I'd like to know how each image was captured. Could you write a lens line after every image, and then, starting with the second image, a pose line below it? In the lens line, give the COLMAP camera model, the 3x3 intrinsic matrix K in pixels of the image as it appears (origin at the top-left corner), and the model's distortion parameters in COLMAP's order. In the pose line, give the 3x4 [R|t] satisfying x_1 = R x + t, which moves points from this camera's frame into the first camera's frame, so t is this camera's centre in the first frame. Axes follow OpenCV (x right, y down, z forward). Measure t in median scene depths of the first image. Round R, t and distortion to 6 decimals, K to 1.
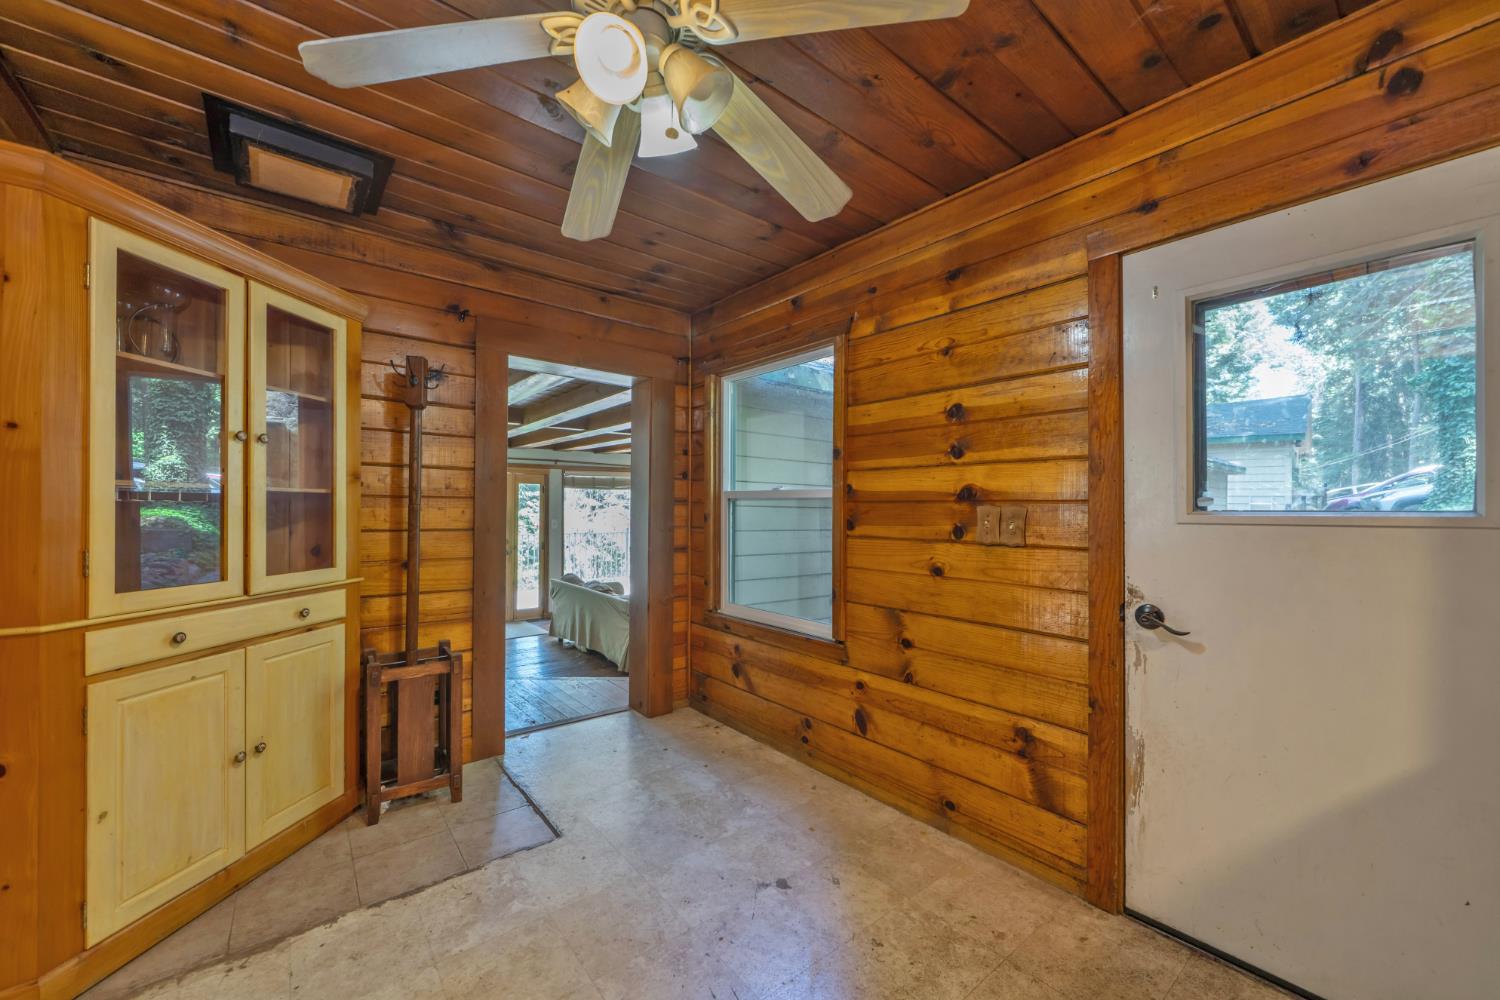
lens RADIAL K [[574.4, 0, 749.2], [0, 574.4, 502.9], [0, 0, 1]] dist [0.001828, -0.000296]
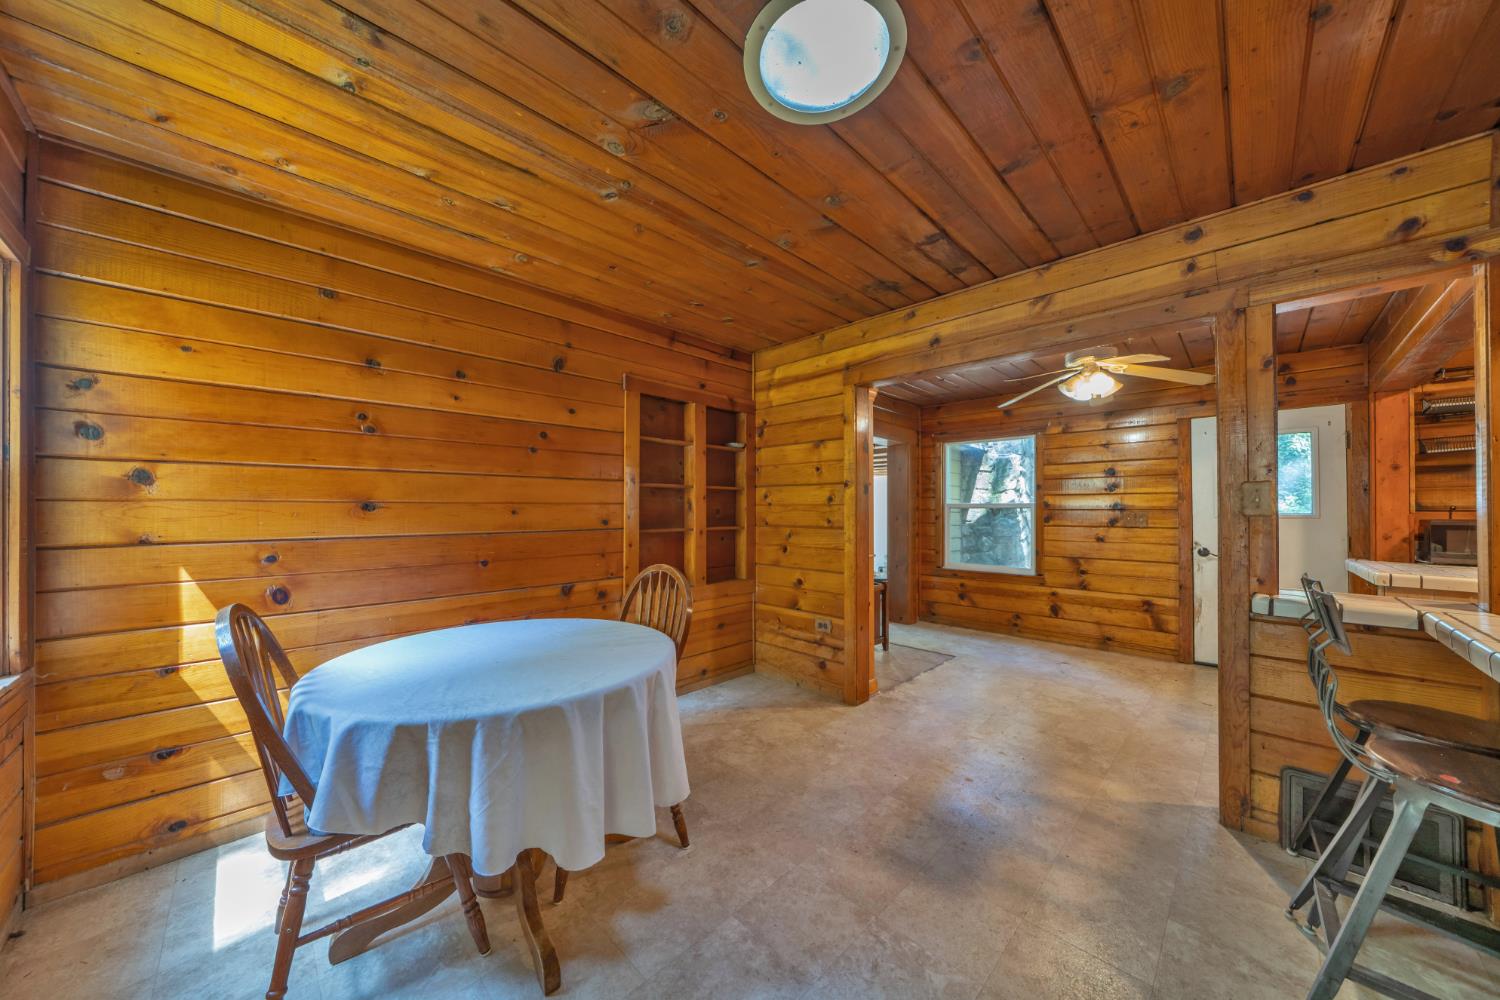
lens RADIAL K [[511.1, 0, 742.8], [0, 511.1, 502.0], [0, 0, 1]] dist [-0.004900, 0.000180]
pose [[0.991418, 0.011885, 0.130185, -1.325395], [-0.009315, 0.999750, -0.020325, 0.021789], [-0.130394, 0.018938, 0.991281, -0.826513]]
